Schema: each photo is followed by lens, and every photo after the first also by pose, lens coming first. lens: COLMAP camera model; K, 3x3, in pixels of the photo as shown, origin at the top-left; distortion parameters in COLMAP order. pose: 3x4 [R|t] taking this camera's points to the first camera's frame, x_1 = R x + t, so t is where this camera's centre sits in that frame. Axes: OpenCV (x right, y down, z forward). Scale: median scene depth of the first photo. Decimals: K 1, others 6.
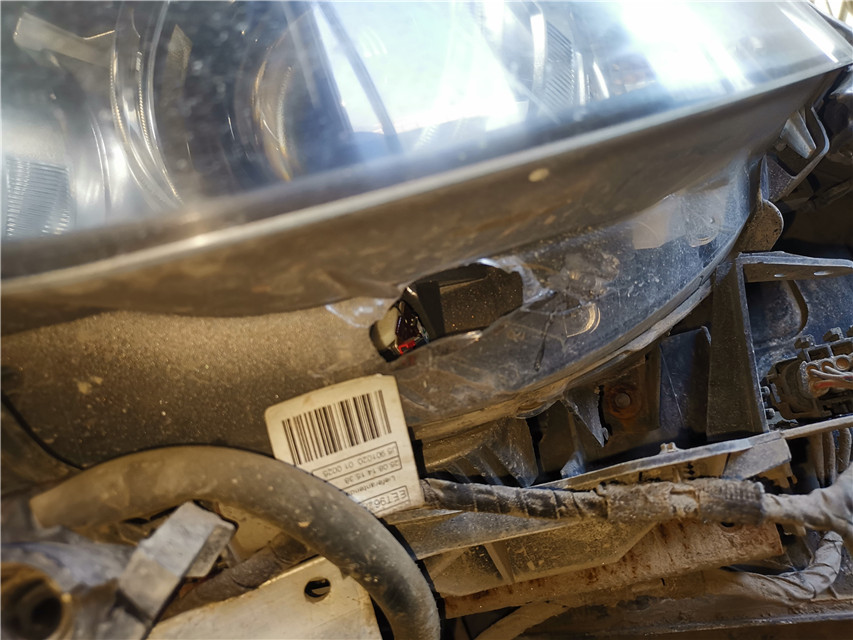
lens RADIAL K [[693.5, 0, 426.5], [0, 693.5, 320.0], [0, 0, 1]] dist [-0.004897, -0.001076]
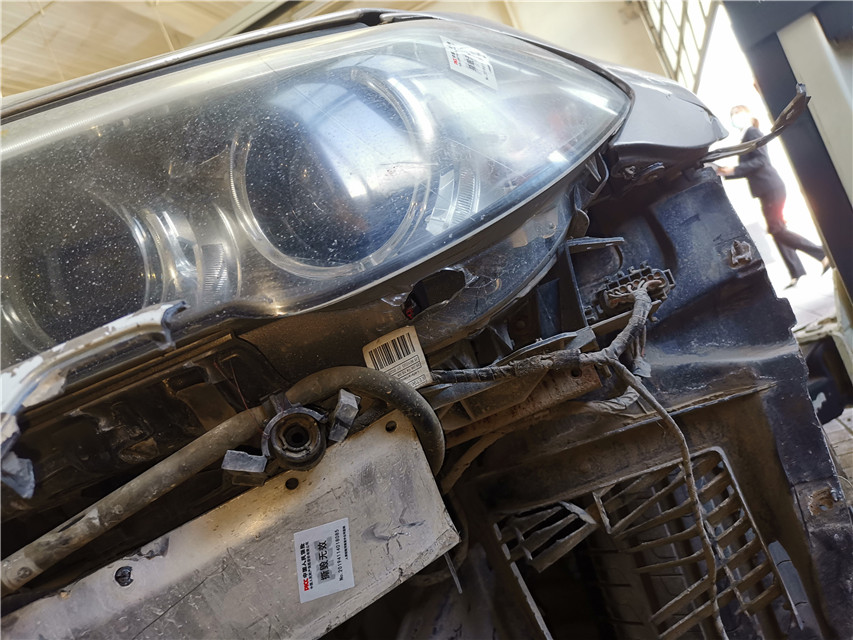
lens RADIAL K [[674.6, 0, 426.5], [0, 674.6, 320.0], [0, 0, 1]] dist [0.009925, 0.002464]
pose [[0.983415, -0.141467, 0.113502, -0.222749], [0.133910, 0.988398, 0.071681, -0.076490], [-0.122326, -0.055293, 0.990949, -1.020083]]
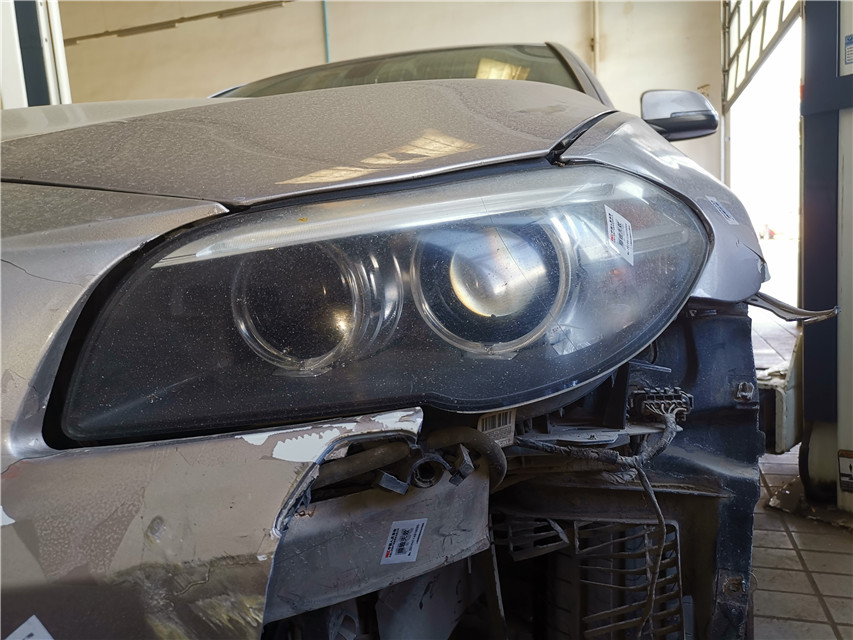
lens RADIAL K [[674.6, 0, 426.5], [0, 674.6, 320.0], [0, 0, 1]] dist [0.009925, 0.002464]
pose [[0.974272, 0.147479, 0.170424, -0.892273], [-0.183683, 0.957761, 0.221257, -0.781874], [-0.130594, -0.246868, 0.960209, -1.538453]]
